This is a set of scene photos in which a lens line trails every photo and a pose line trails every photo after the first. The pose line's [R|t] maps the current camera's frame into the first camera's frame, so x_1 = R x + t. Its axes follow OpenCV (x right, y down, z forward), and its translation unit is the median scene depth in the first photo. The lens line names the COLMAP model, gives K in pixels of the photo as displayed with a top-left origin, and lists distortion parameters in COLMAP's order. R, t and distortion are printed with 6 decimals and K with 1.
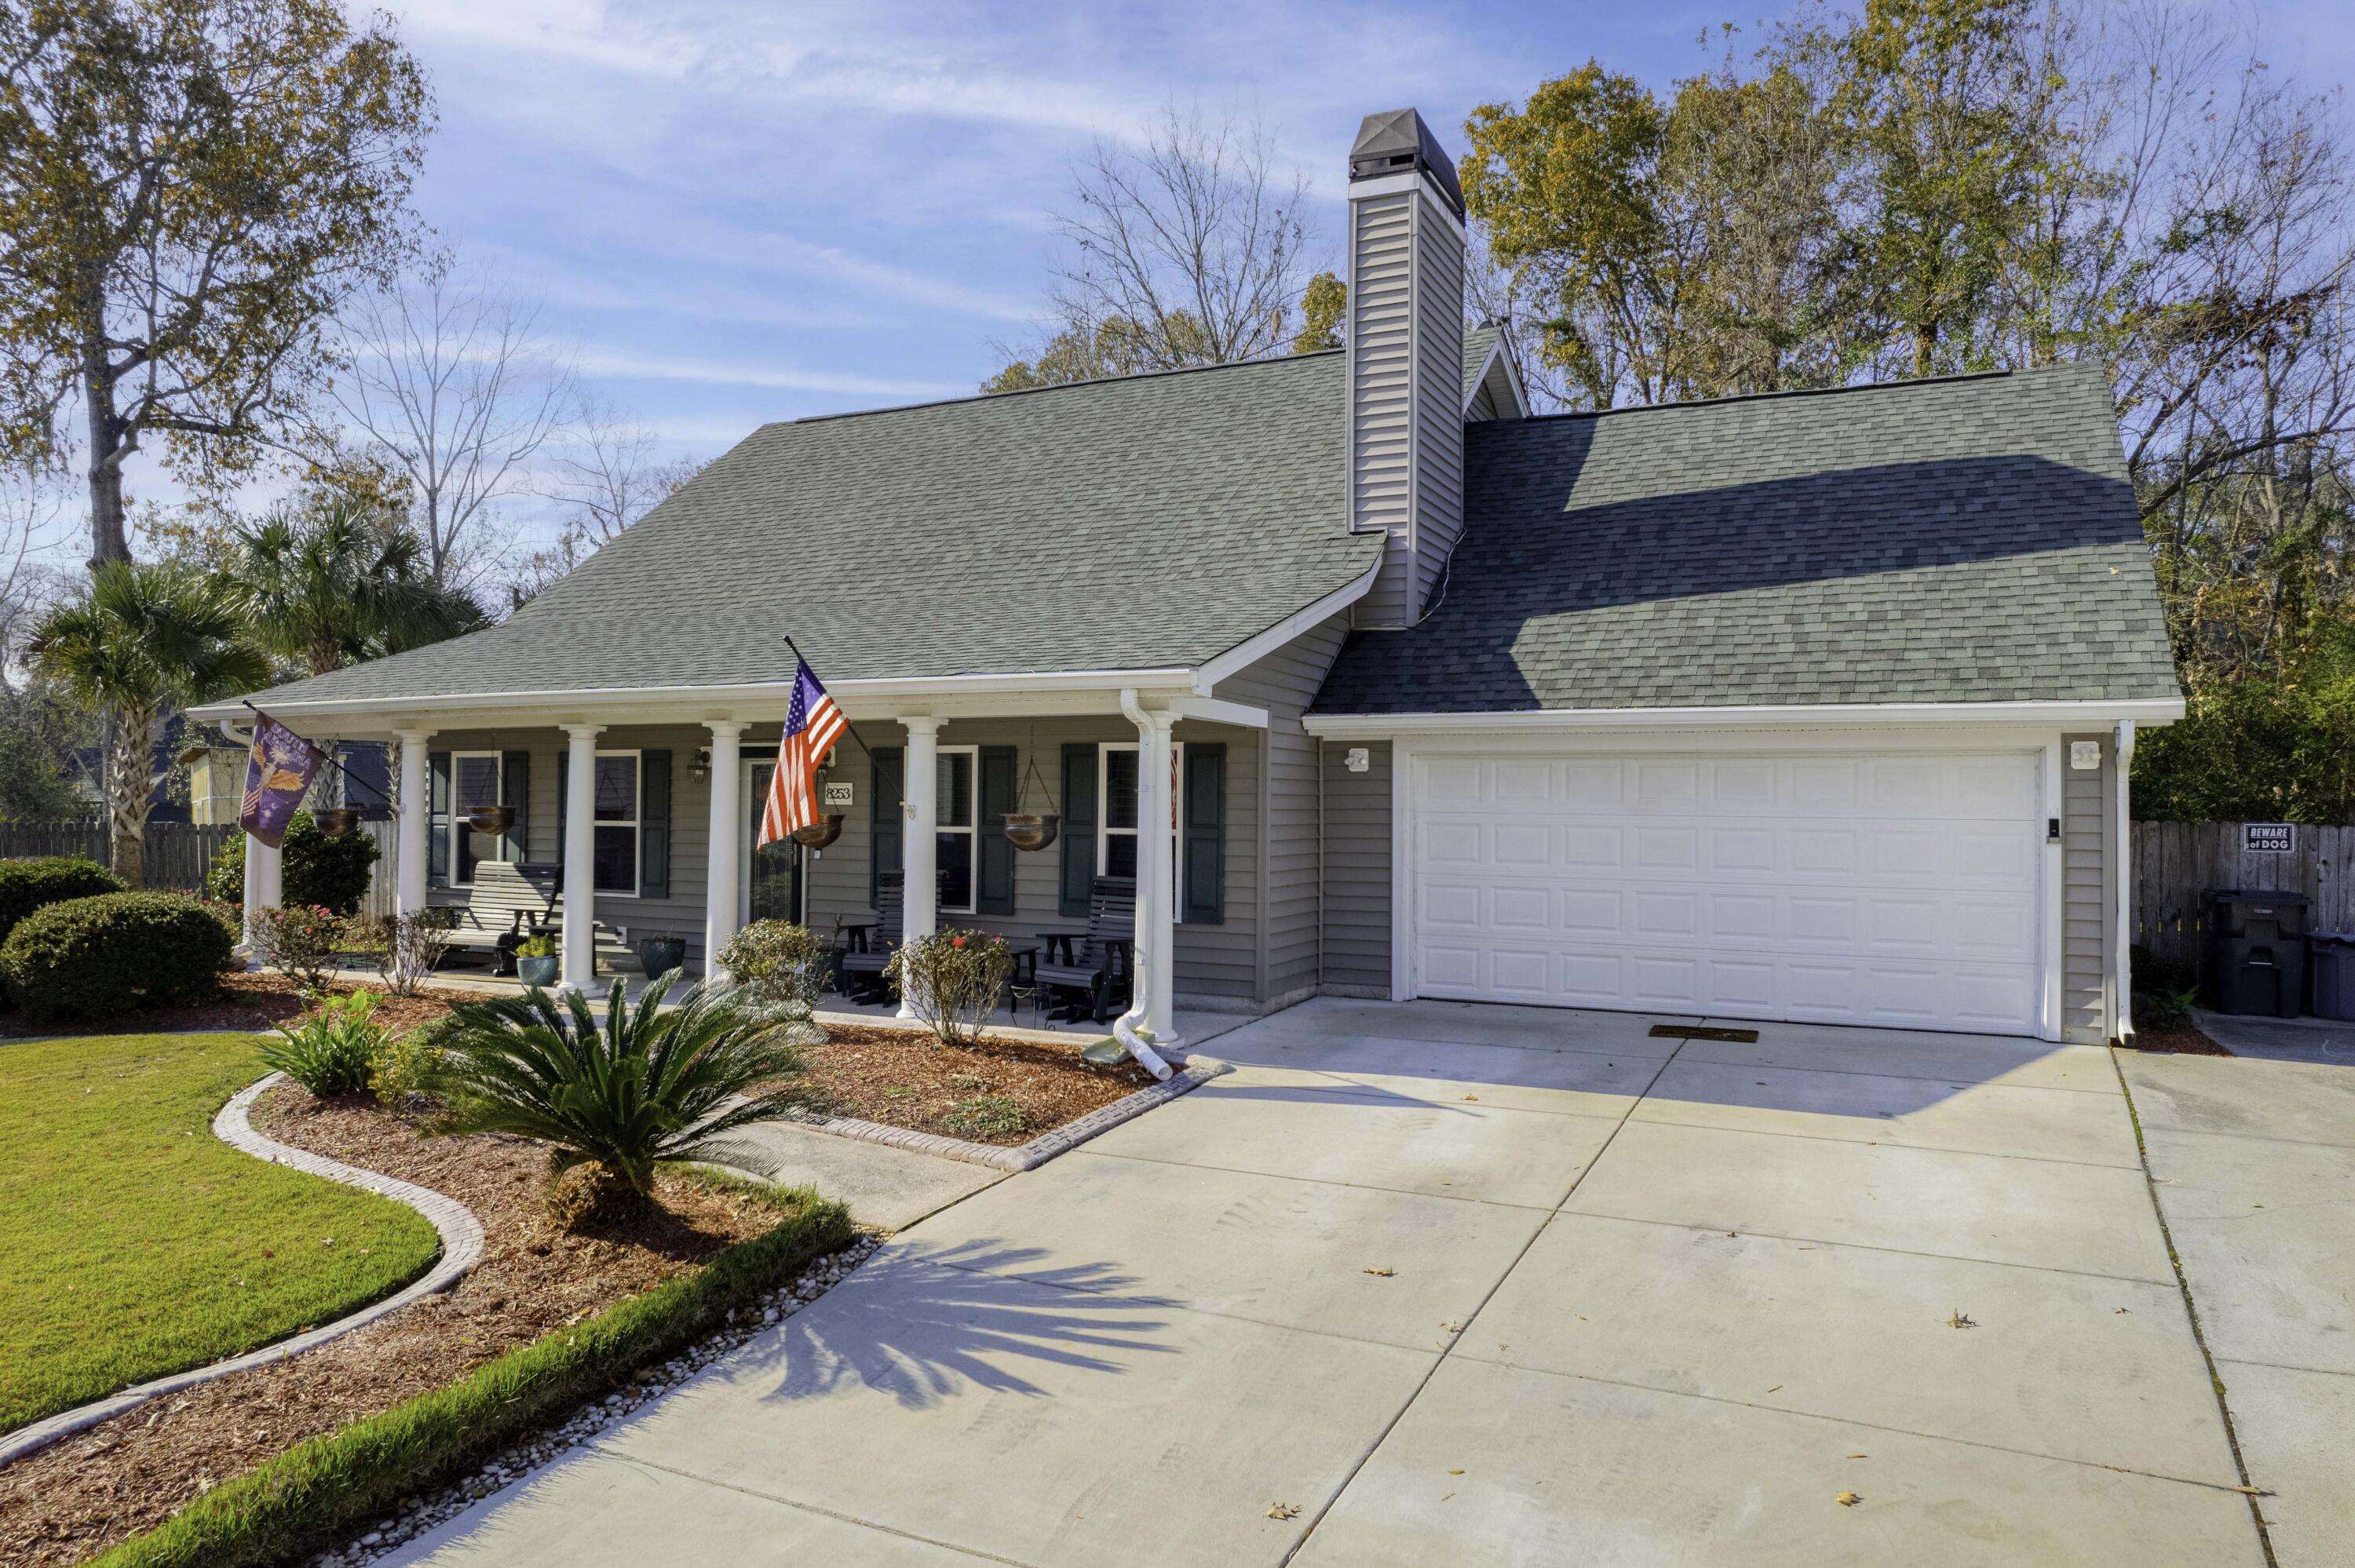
lens RADIAL K [[1526.1, 0, 1184.9], [0, 1526.1, 746.9], [0, 0, 1]] dist [-0.079913, 0.074067]
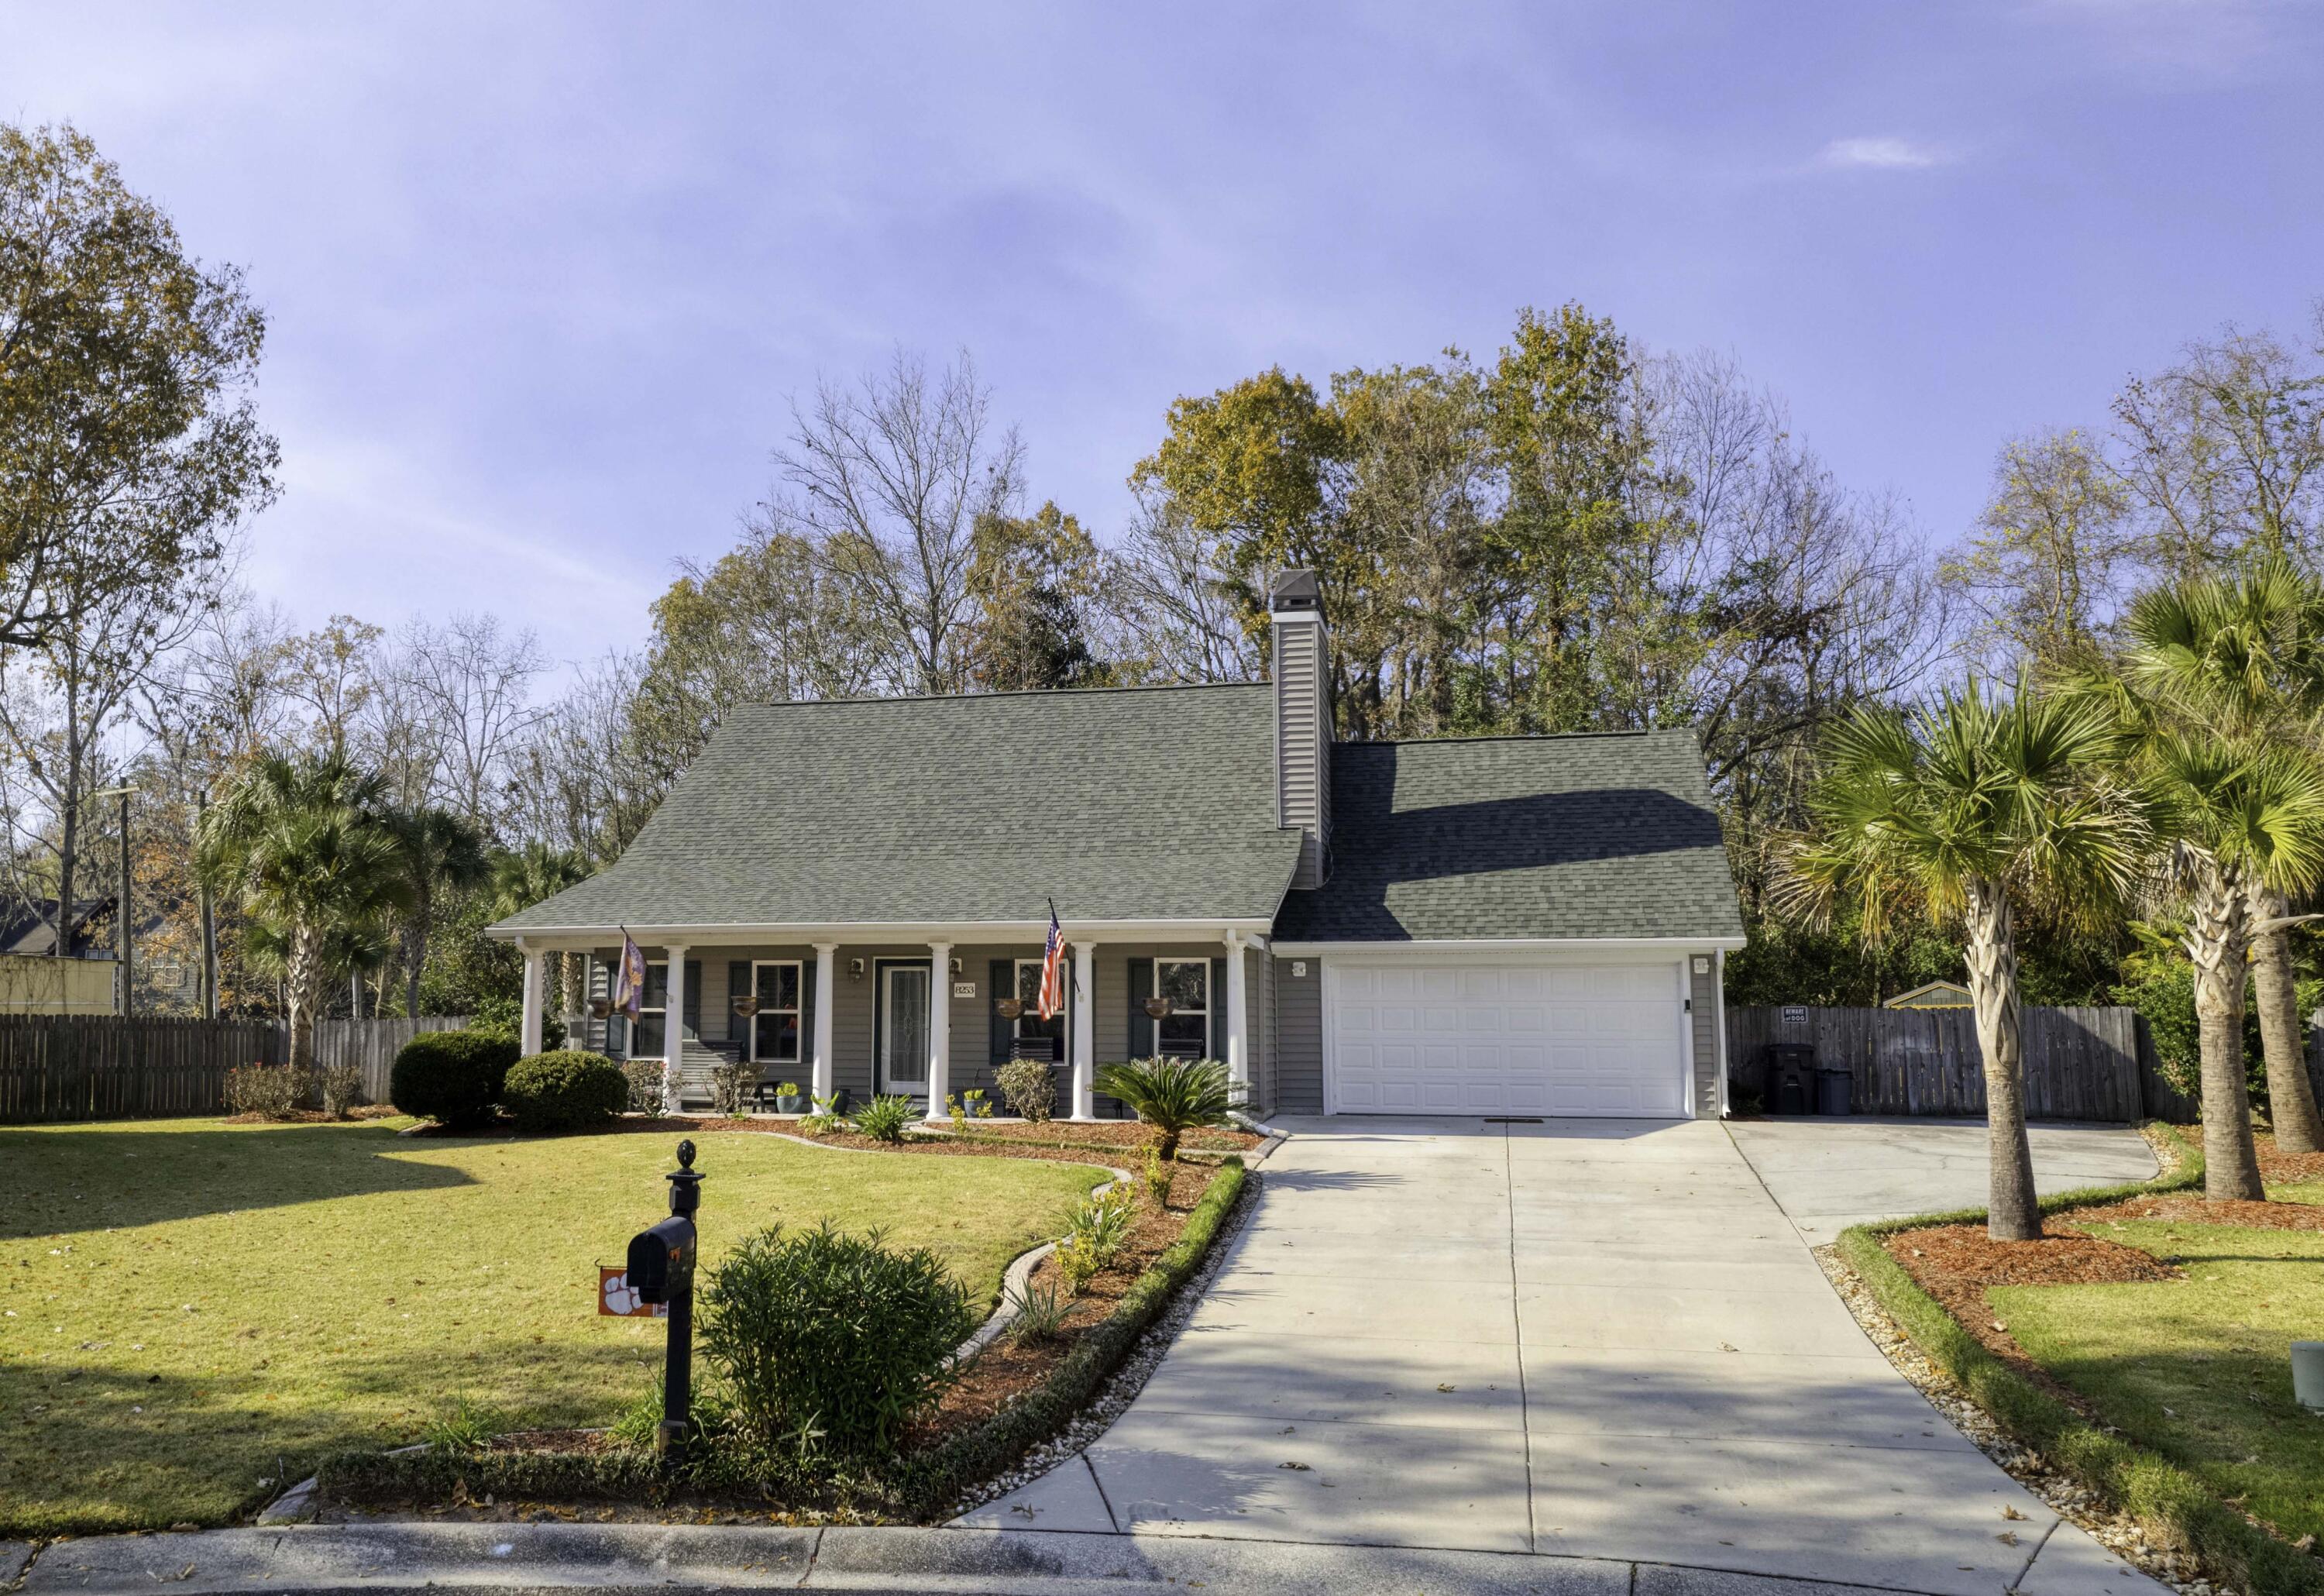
lens RADIAL K [[1524.9, 0, 1160.3], [0, 1524.9, 733.1], [0, 0, 1]] dist [-0.059189, -0.000660]
pose [[0.977407, 0.036747, 0.208147, -0.390062], [-0.005088, 0.988576, -0.150636, 0.004758], [-0.211305, 0.146174, 0.966428, -0.611476]]
